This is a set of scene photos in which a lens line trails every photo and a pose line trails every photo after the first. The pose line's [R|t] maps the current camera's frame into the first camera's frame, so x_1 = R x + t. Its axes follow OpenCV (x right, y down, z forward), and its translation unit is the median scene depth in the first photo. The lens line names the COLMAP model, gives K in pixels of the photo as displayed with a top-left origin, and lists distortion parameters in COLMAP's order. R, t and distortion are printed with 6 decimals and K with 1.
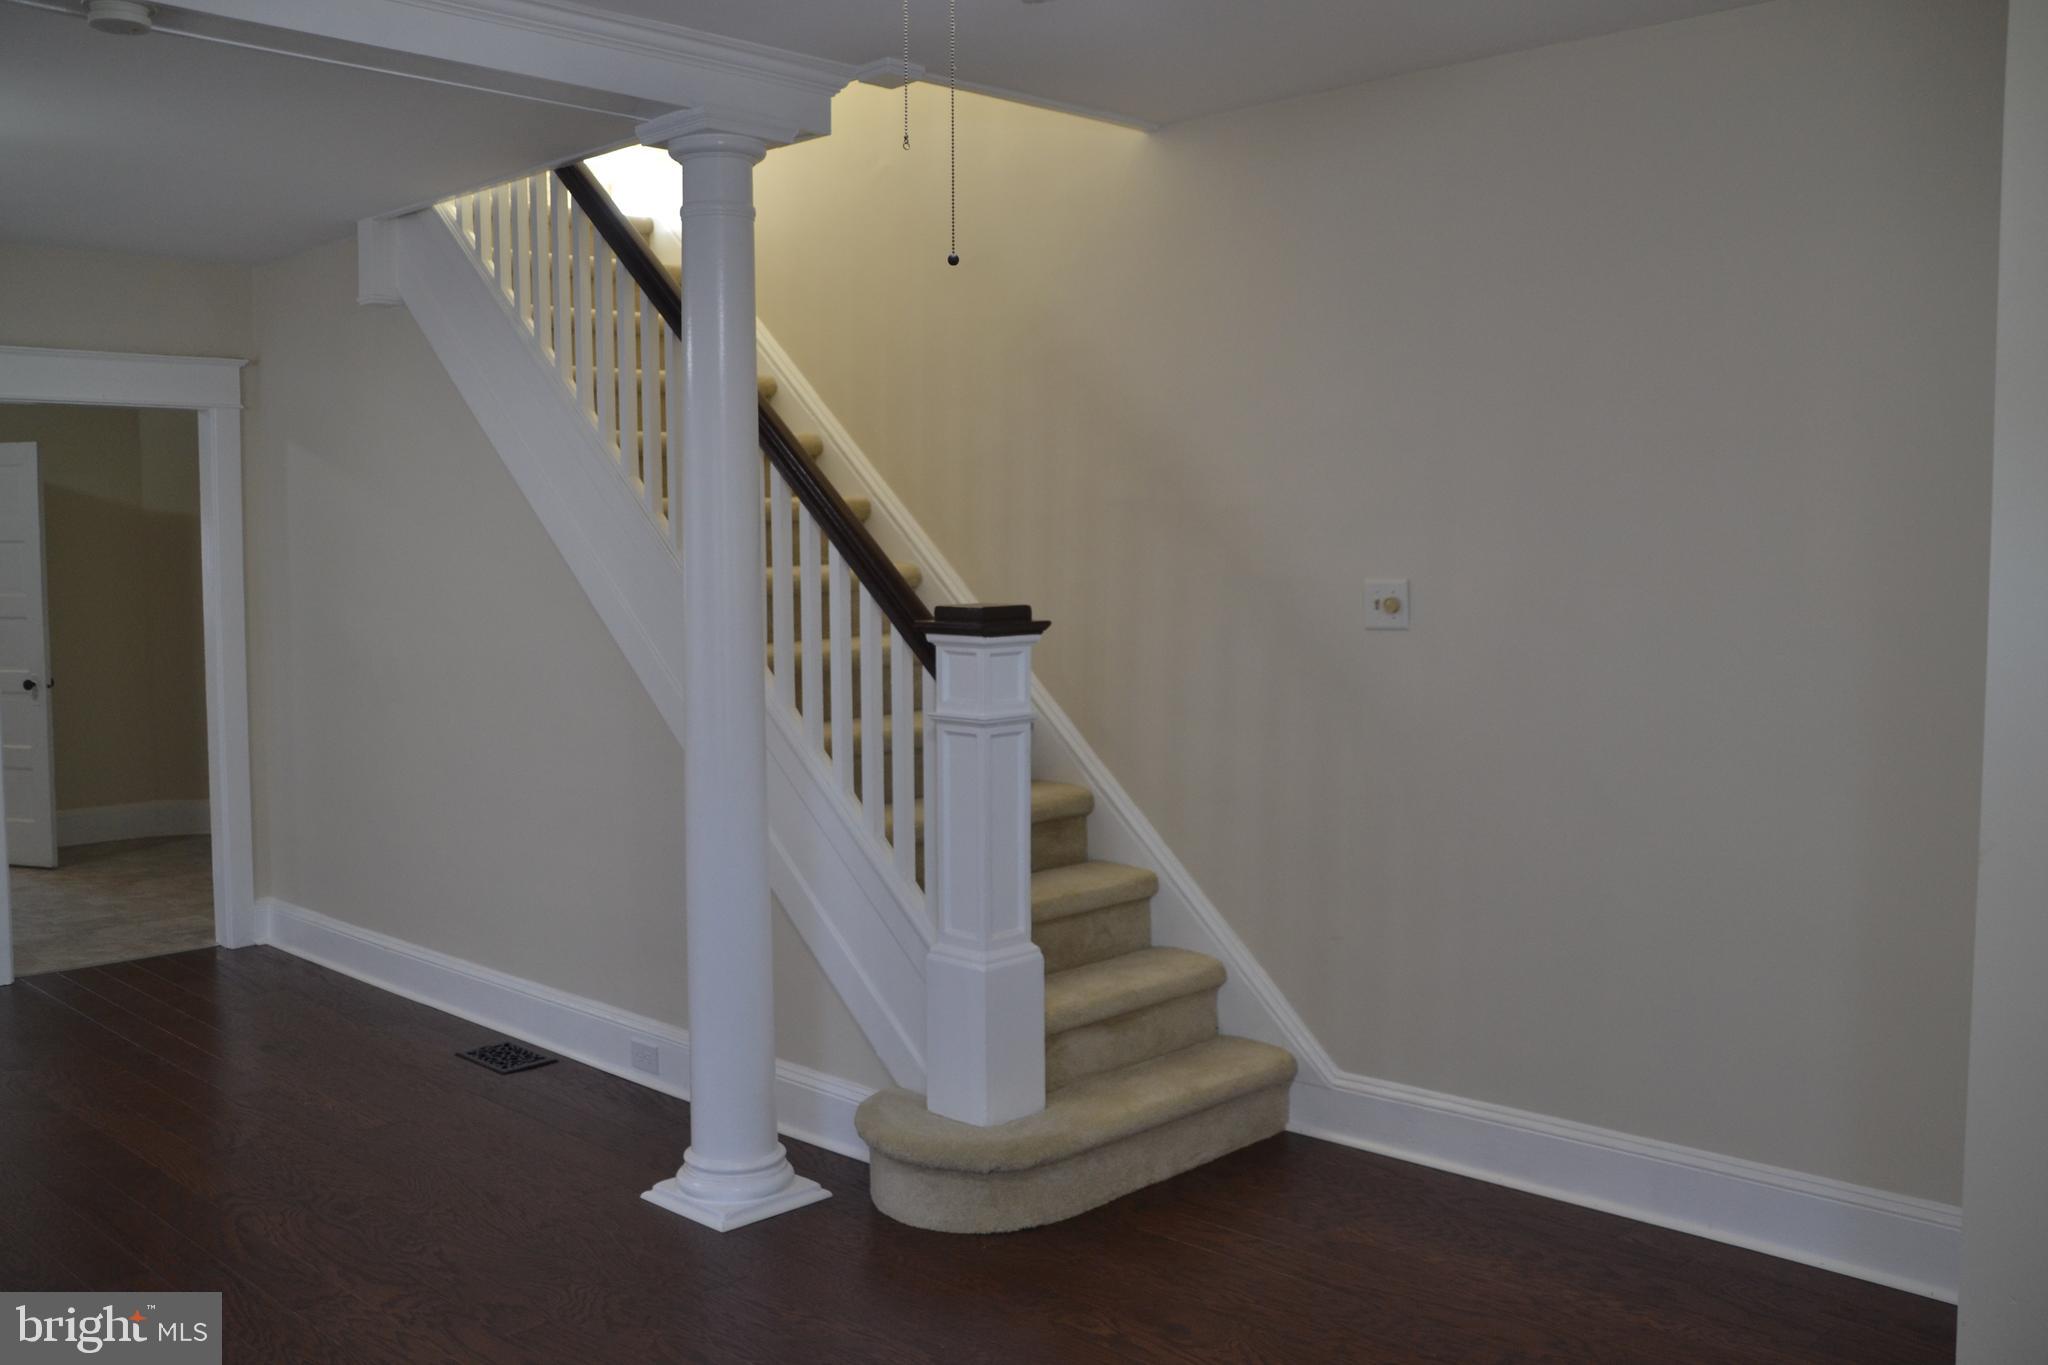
lens RADIAL K [[1805.2, 0, 1024.0], [0, 1805.2, 682.5], [0, 0, 1]] dist [-0.122279, 0.090168]
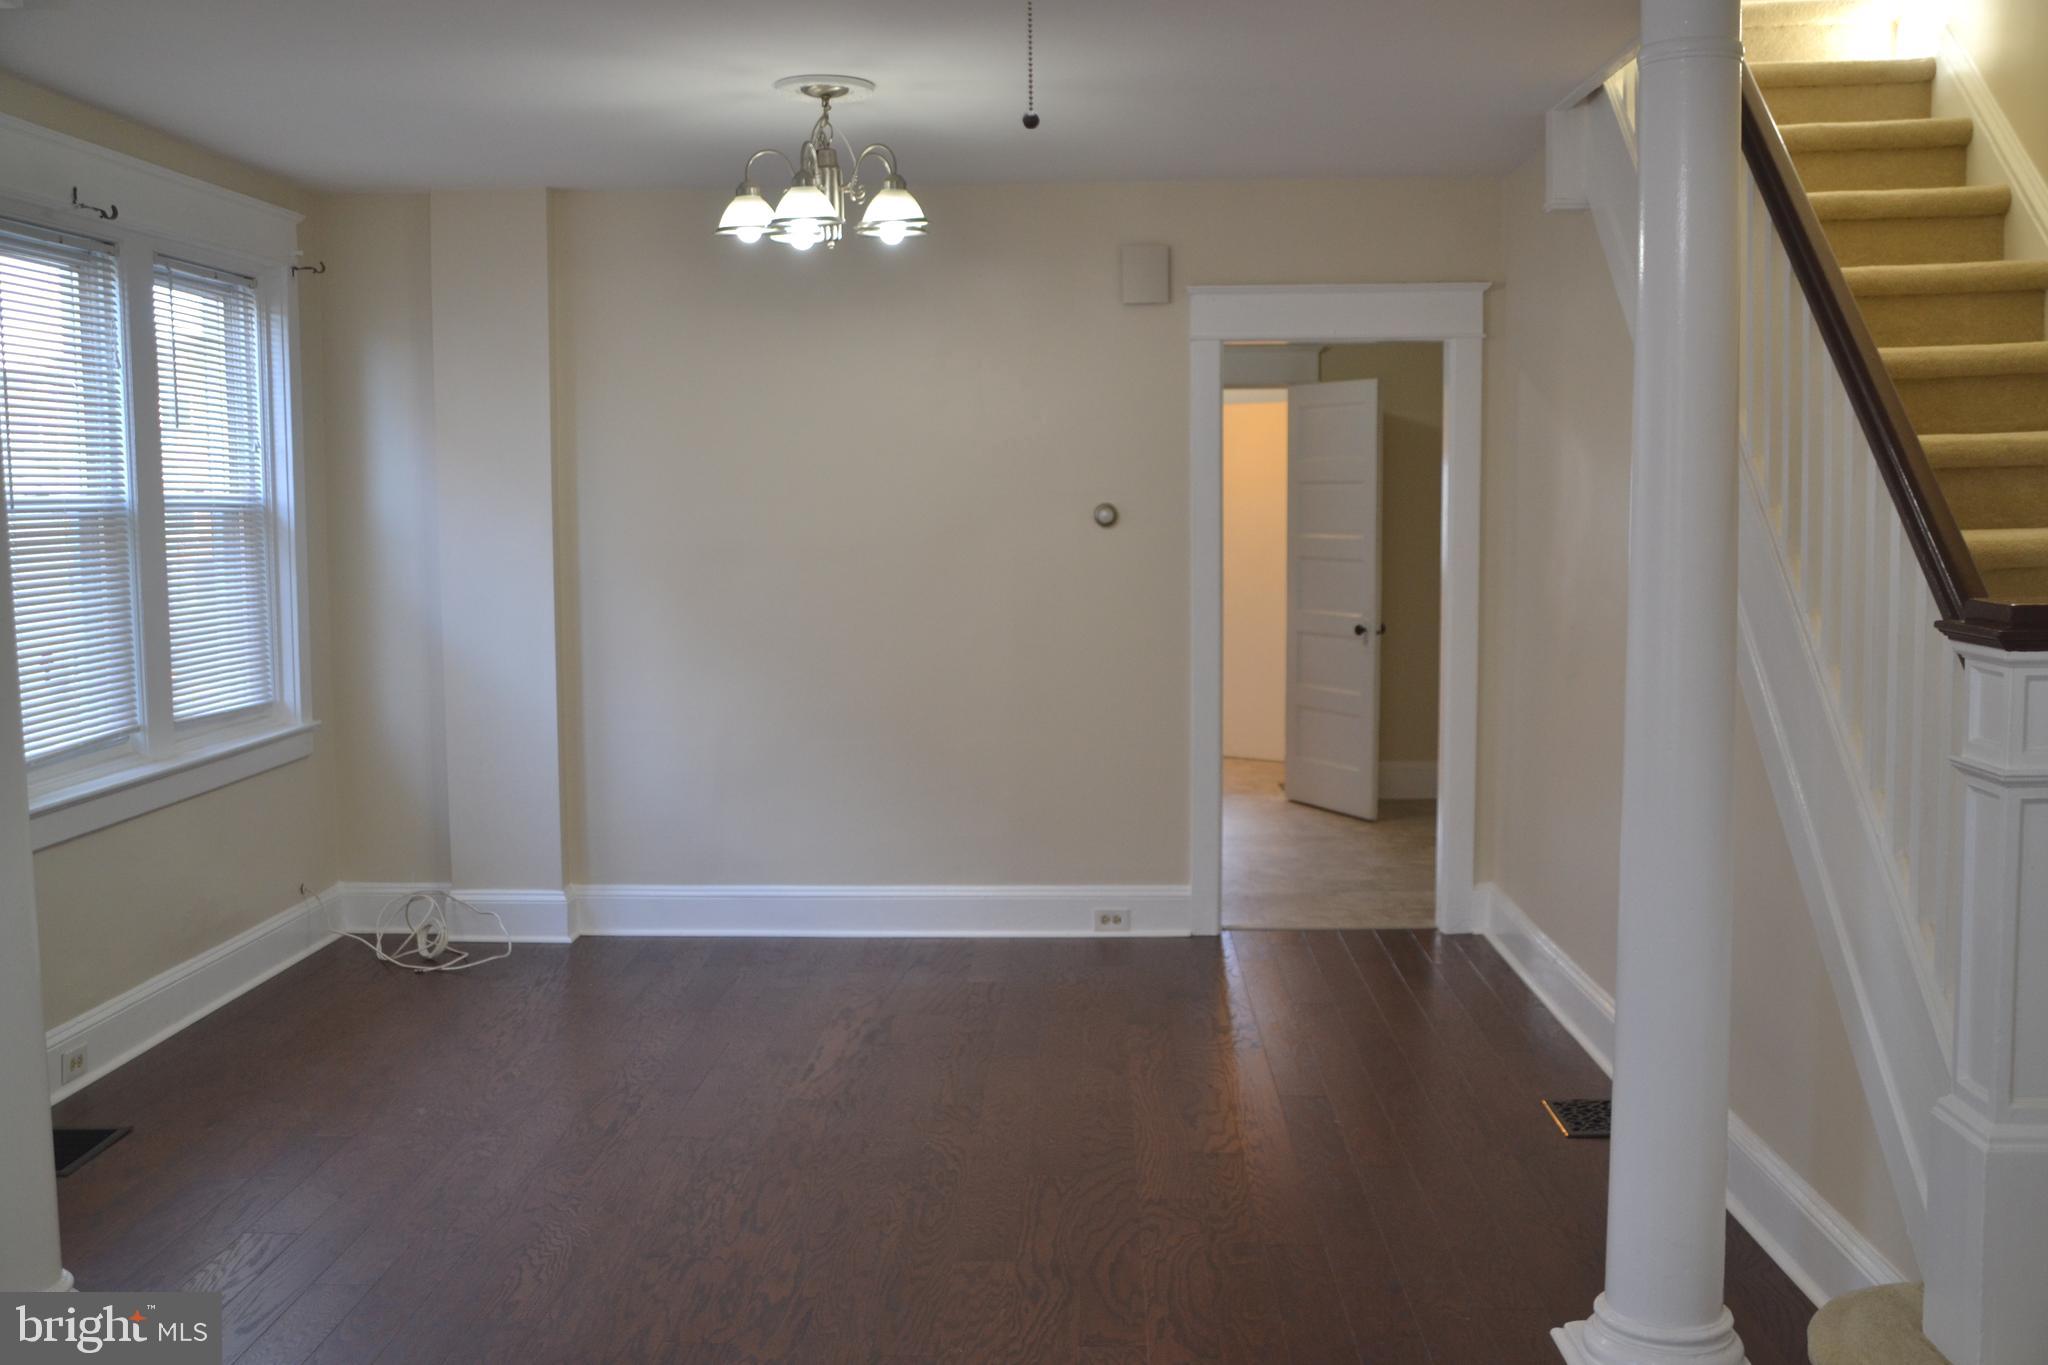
lens RADIAL K [[2014.6, 0, 1024.0], [0, 2014.6, 682.5], [0, 0, 1]] dist [-0.013243, 0.149246]
pose [[0.703119, 0.072008, -0.707416, 0.130383], [-0.056234, 0.997374, 0.045630, -0.014193], [0.708845, 0.007697, 0.705323, 0.114672]]
